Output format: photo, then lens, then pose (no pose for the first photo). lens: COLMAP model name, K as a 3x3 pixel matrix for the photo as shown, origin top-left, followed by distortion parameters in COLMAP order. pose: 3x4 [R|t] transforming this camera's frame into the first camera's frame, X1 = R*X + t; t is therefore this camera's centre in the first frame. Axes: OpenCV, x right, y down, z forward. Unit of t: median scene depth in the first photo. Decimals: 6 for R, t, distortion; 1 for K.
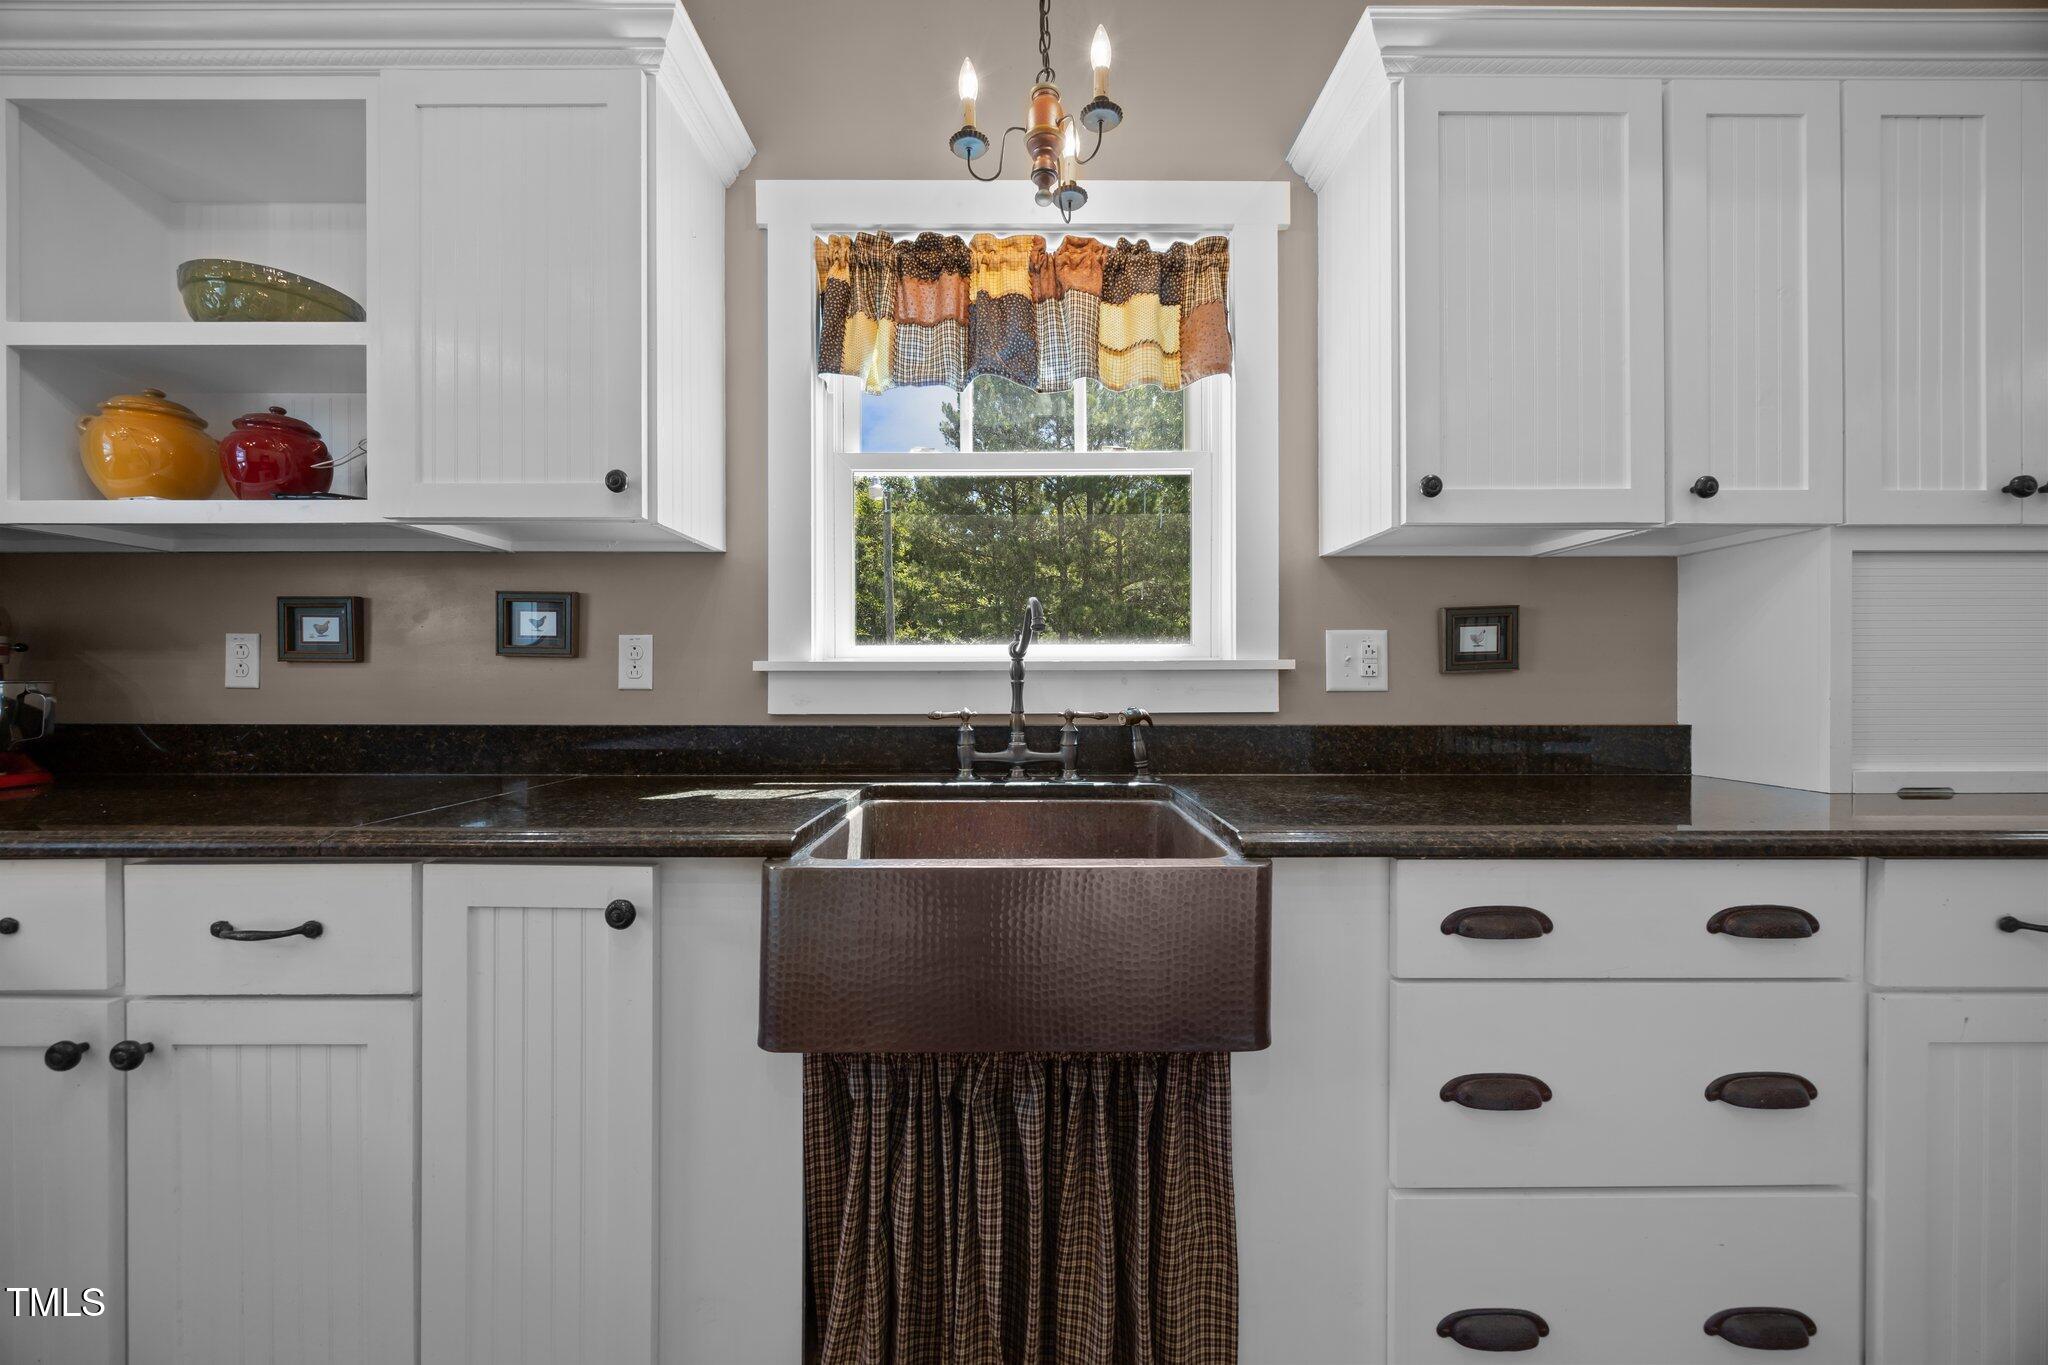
lens RADIAL K [[779.1, 0, 1026.1], [0, 779.1, 679.6], [0, 0, 1]] dist [-0.005605, 0.000134]
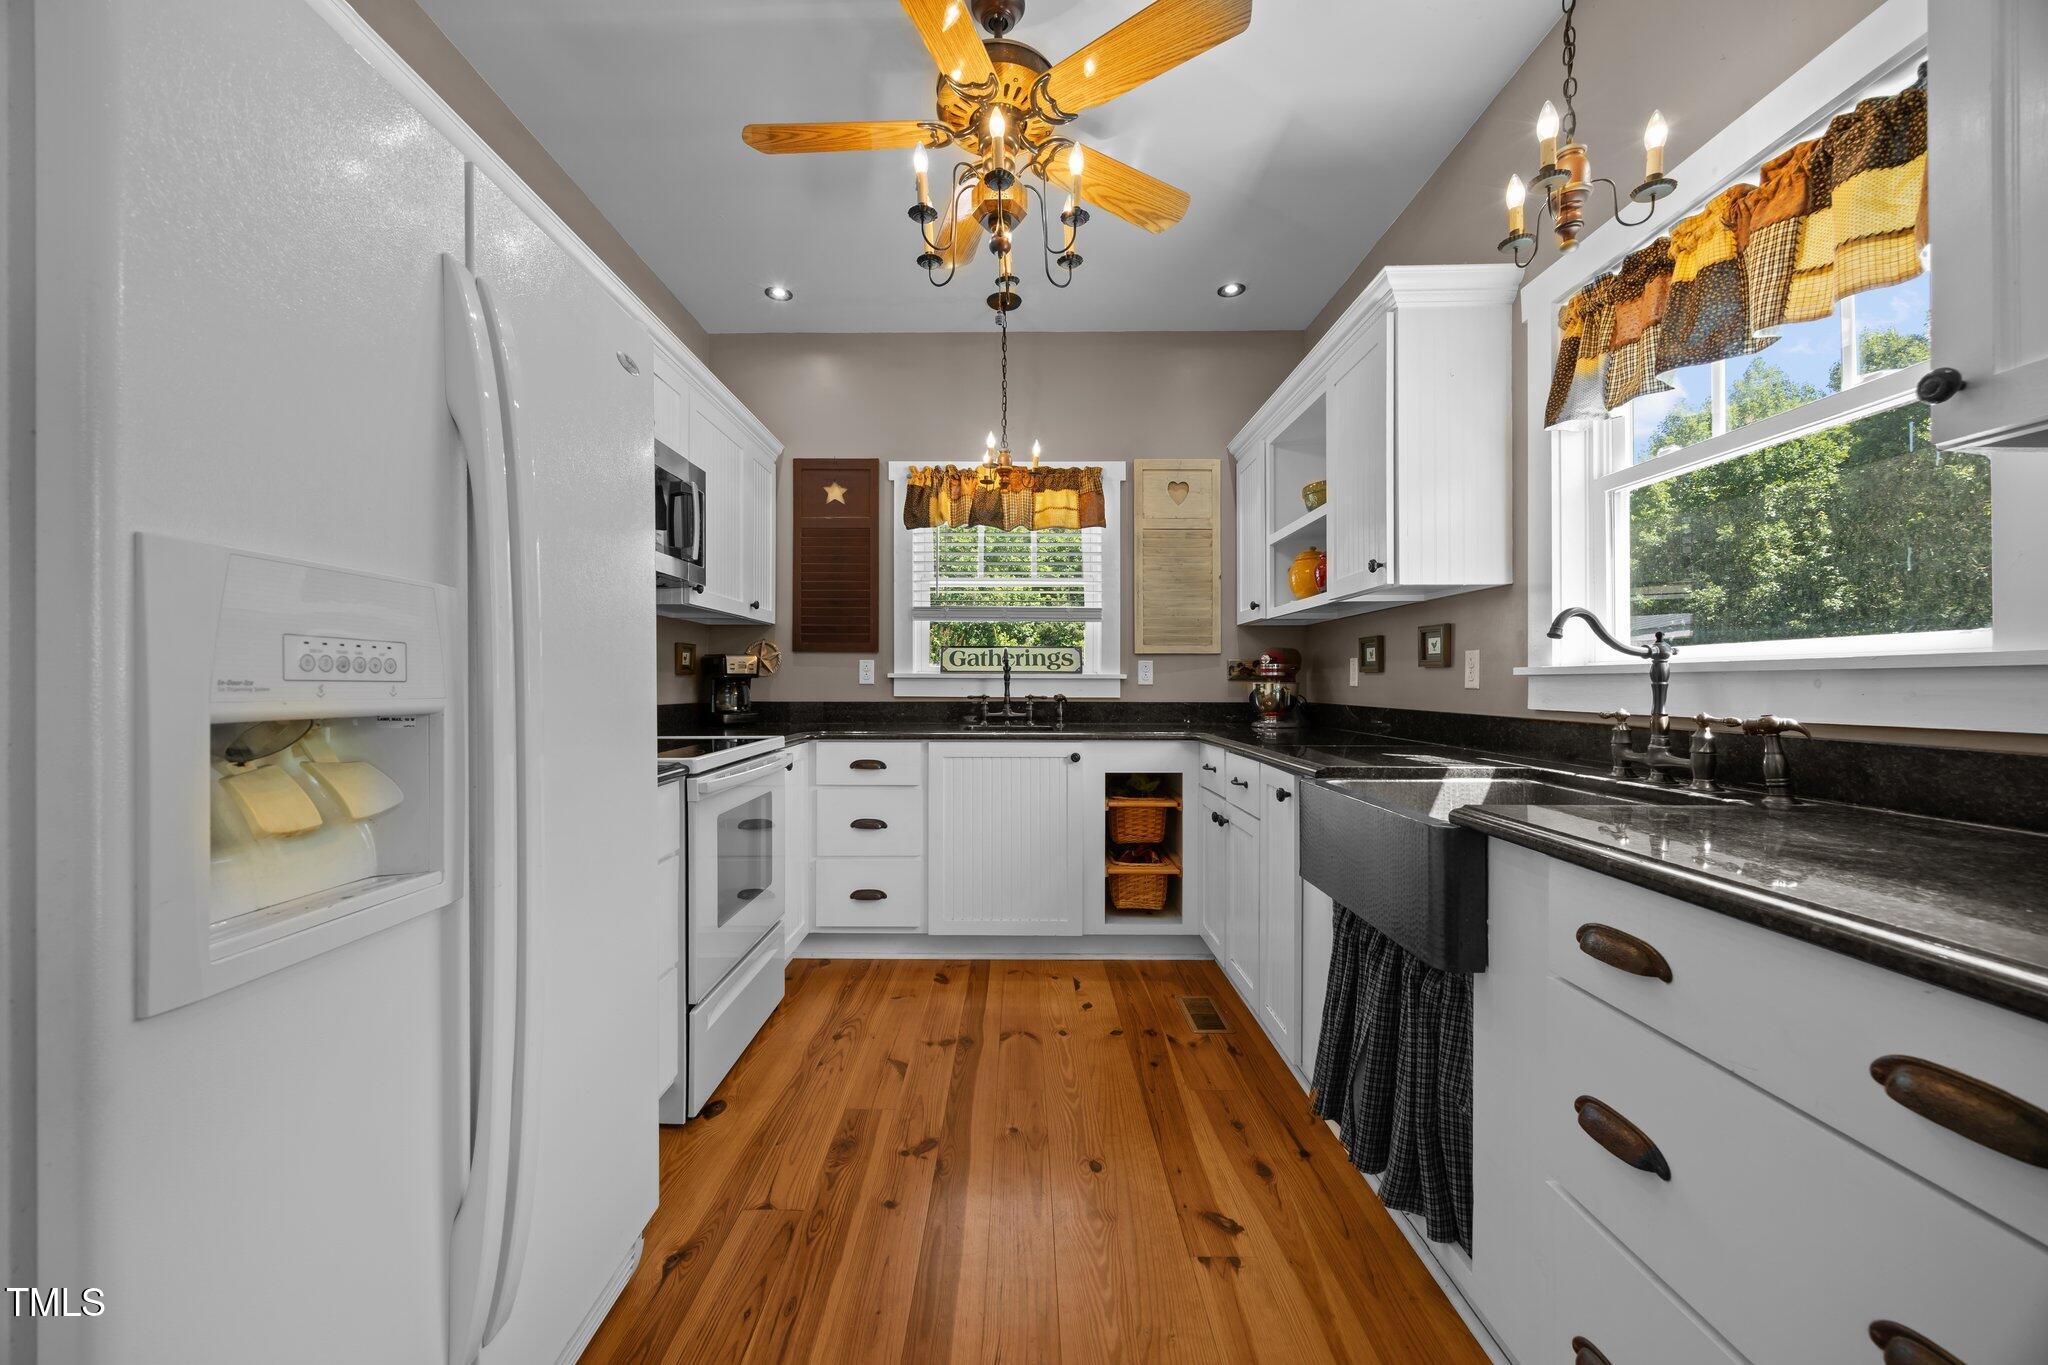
lens RADIAL K [[784.2, 0, 1015.0], [0, 784.2, 686.2], [0, 0, 1]] dist [-0.000939, 0.000135]
pose [[-0.013665, 0.004618, -0.999896, 0.946839], [0.001419, 0.999988, 0.004599, -0.000281], [0.999906, -0.001356, -0.013672, 0.188892]]
